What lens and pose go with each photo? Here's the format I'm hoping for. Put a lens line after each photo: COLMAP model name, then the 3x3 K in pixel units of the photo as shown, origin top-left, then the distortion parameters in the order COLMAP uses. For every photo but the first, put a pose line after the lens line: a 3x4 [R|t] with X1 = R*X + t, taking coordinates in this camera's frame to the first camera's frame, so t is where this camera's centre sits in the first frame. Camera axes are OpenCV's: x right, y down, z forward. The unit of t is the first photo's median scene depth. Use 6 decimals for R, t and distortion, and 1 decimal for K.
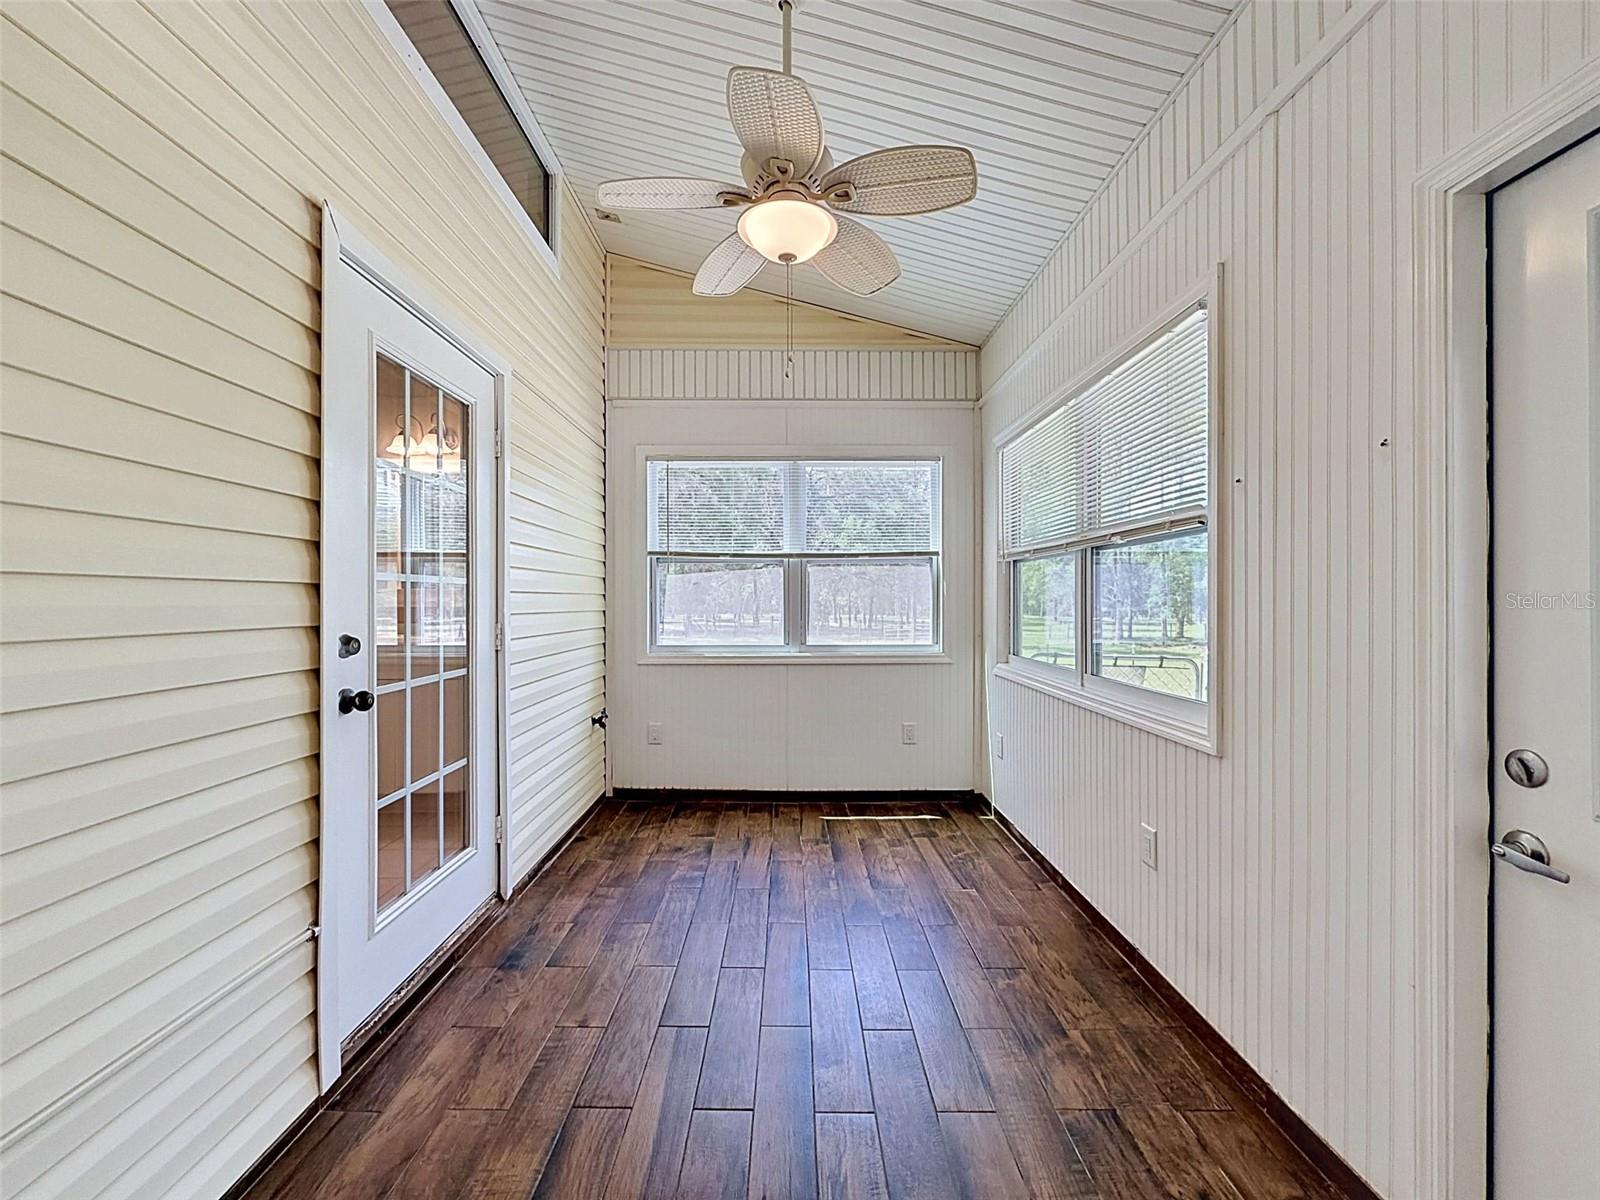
lens RADIAL K [[639.5, 0, 803.8], [0, 639.5, 596.7], [0, 0, 1]] dist [-0.000092, 0.000608]
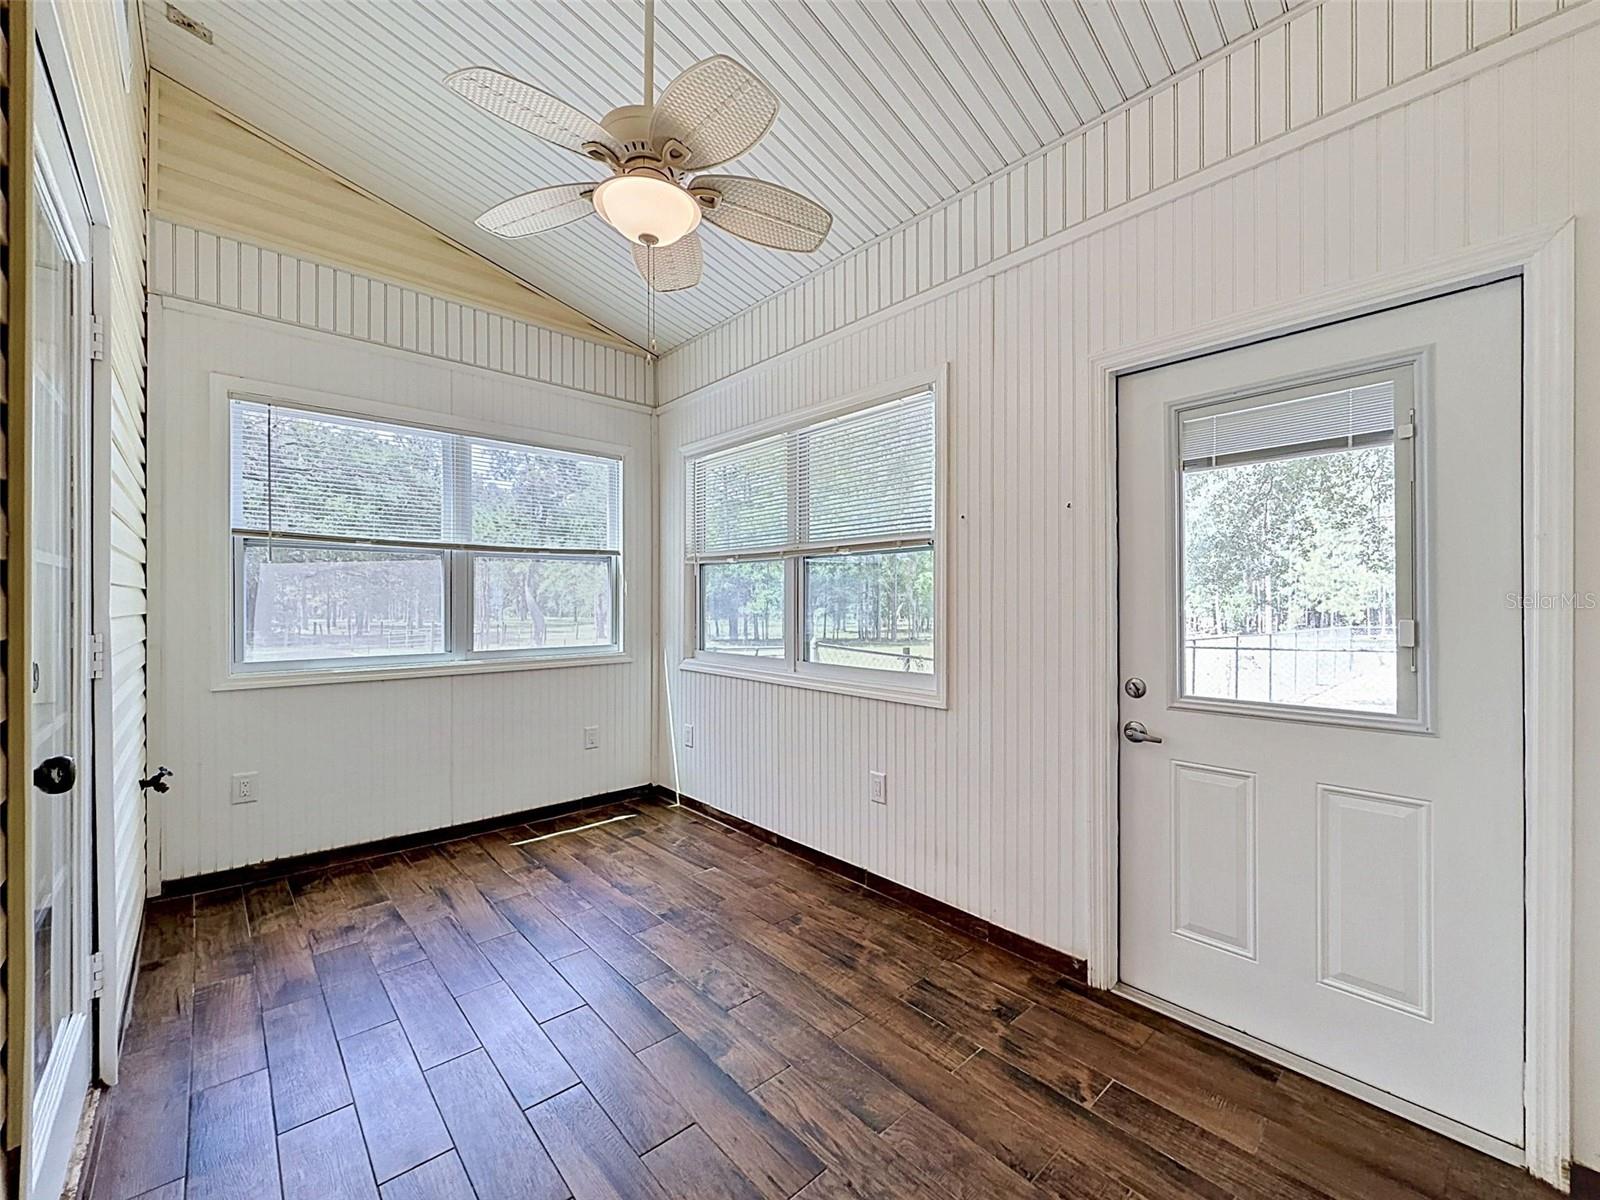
lens RADIAL K [[639.5, 0, 801.0], [0, 639.5, 596.6], [0, 0, 1]] dist [-0.000092, 0.000608]
pose [[0.750308, 0.006396, 0.661058, -0.283584], [-0.005188, 0.999979, -0.003787, 0.003613], [-0.661068, -0.000588, 0.750325, 0.078376]]
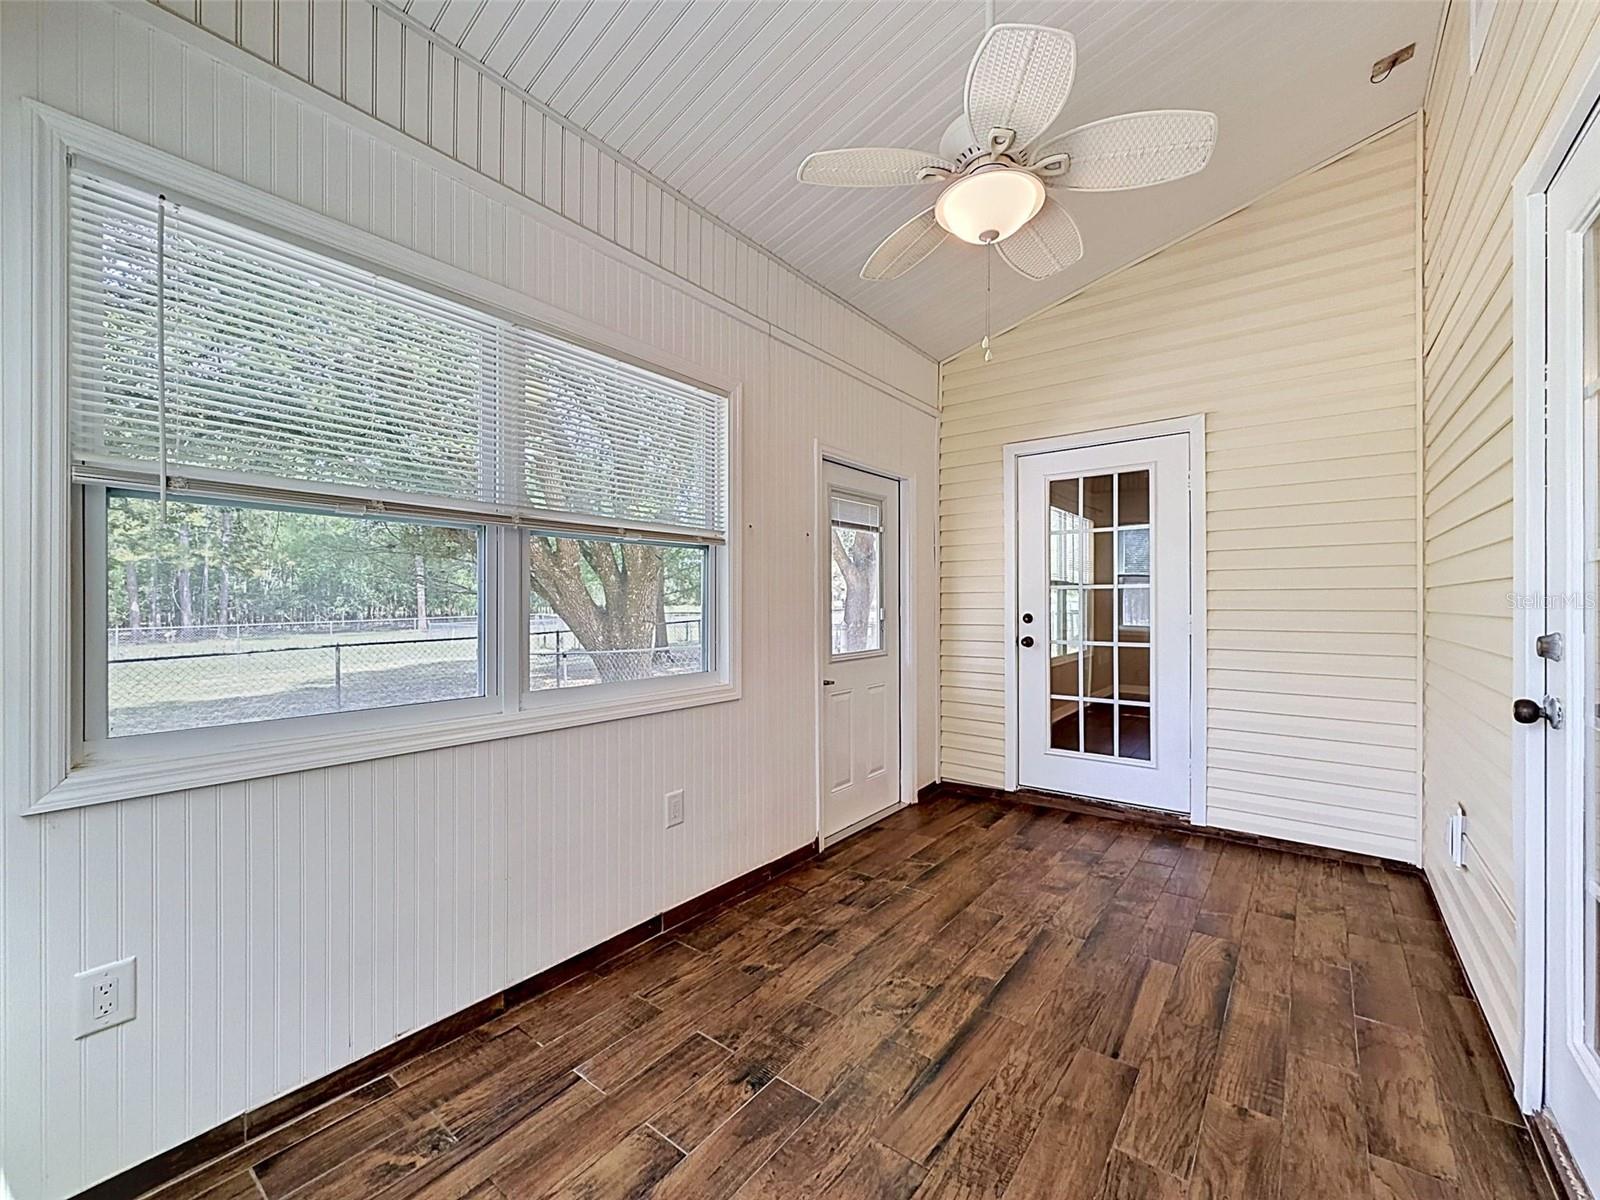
lens RADIAL K [[639.5, 0, 800.2], [0, 639.5, 604.5], [0, 0, 1]] dist [-0.000092, 0.000608]
pose [[-0.768886, 0.000106, 0.639386, -0.241433], [-0.002066, 0.999994, -0.002650, 0.013170], [-0.639382, -0.003358, -0.768882, 1.110866]]
